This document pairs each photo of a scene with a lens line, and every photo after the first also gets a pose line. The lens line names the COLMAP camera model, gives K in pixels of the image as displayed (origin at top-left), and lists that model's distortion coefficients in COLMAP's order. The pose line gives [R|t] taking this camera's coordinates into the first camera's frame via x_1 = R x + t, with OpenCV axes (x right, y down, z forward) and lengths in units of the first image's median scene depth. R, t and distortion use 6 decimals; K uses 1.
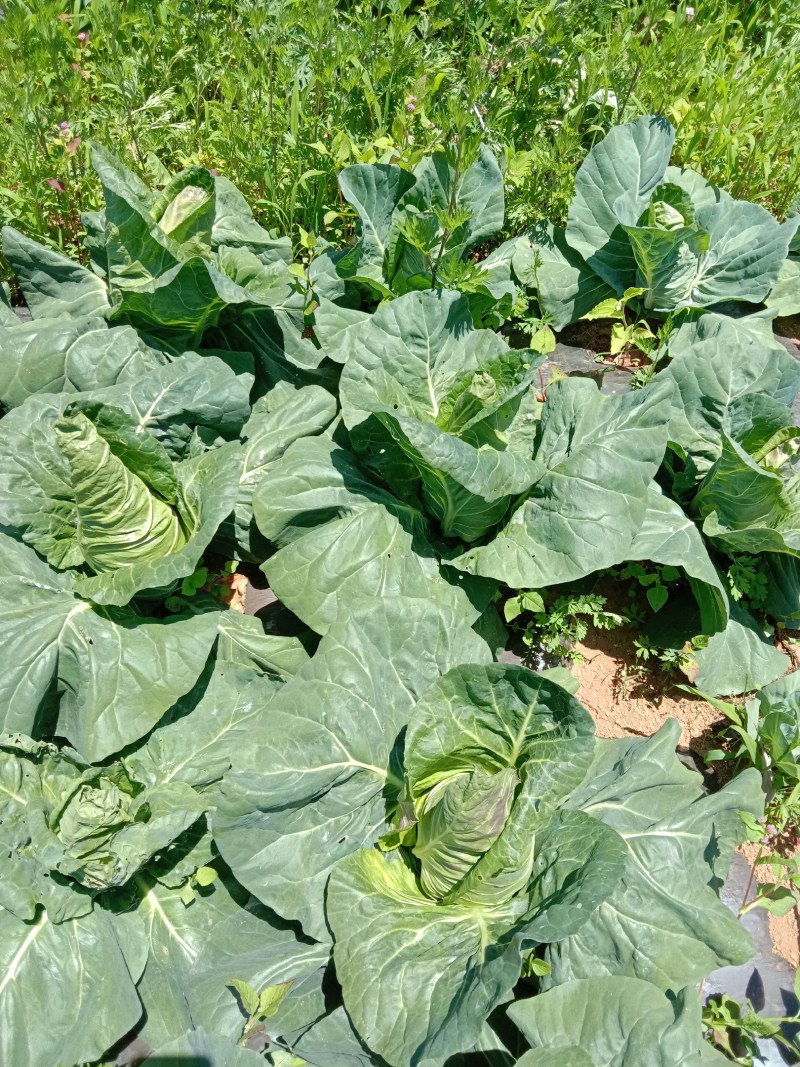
lens RADIAL K [[859.5, 0, 407.4], [0, 859.5, 529.8], [0, 0, 1]] dist [0.095031, -0.217398]
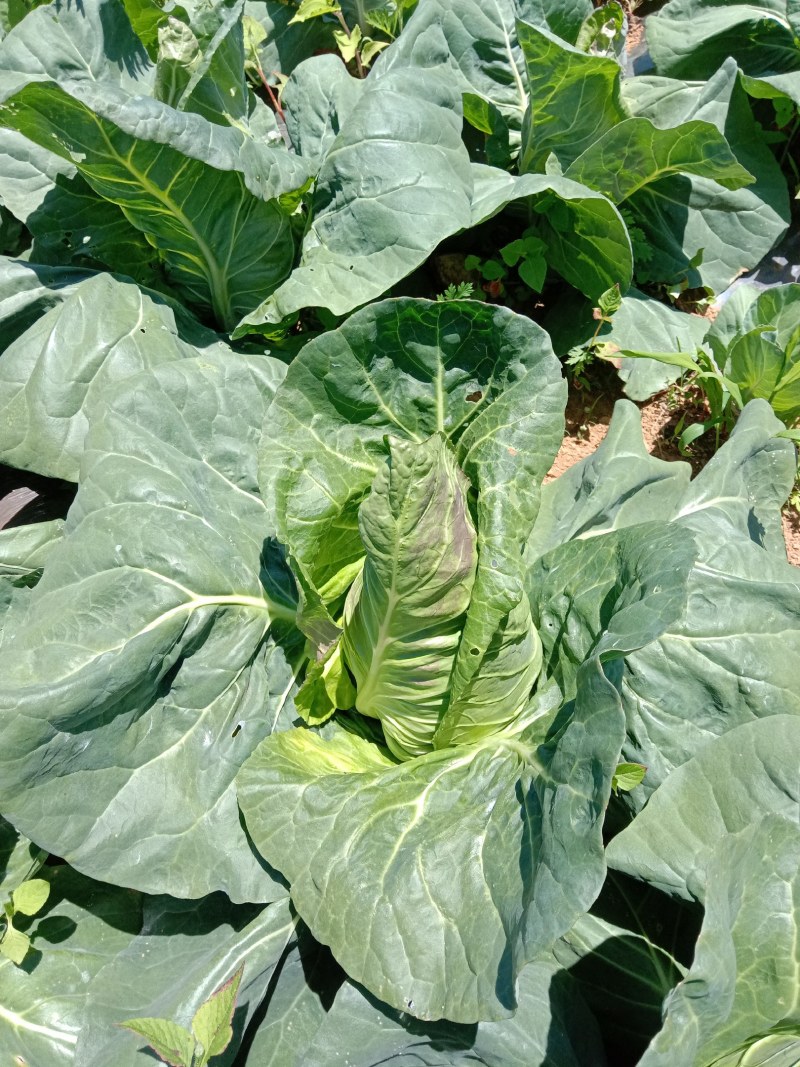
lens RADIAL K [[863.6, 0, 400.0], [0, 863.6, 533.5], [0, 0, 1]] dist [0.087105, -0.209171]
pose [[0.901049, -0.394495, 0.180235, -0.029293], [0.398951, 0.916888, 0.012393, 0.272746], [-0.170144, 0.060738, 0.983546, 0.402075]]
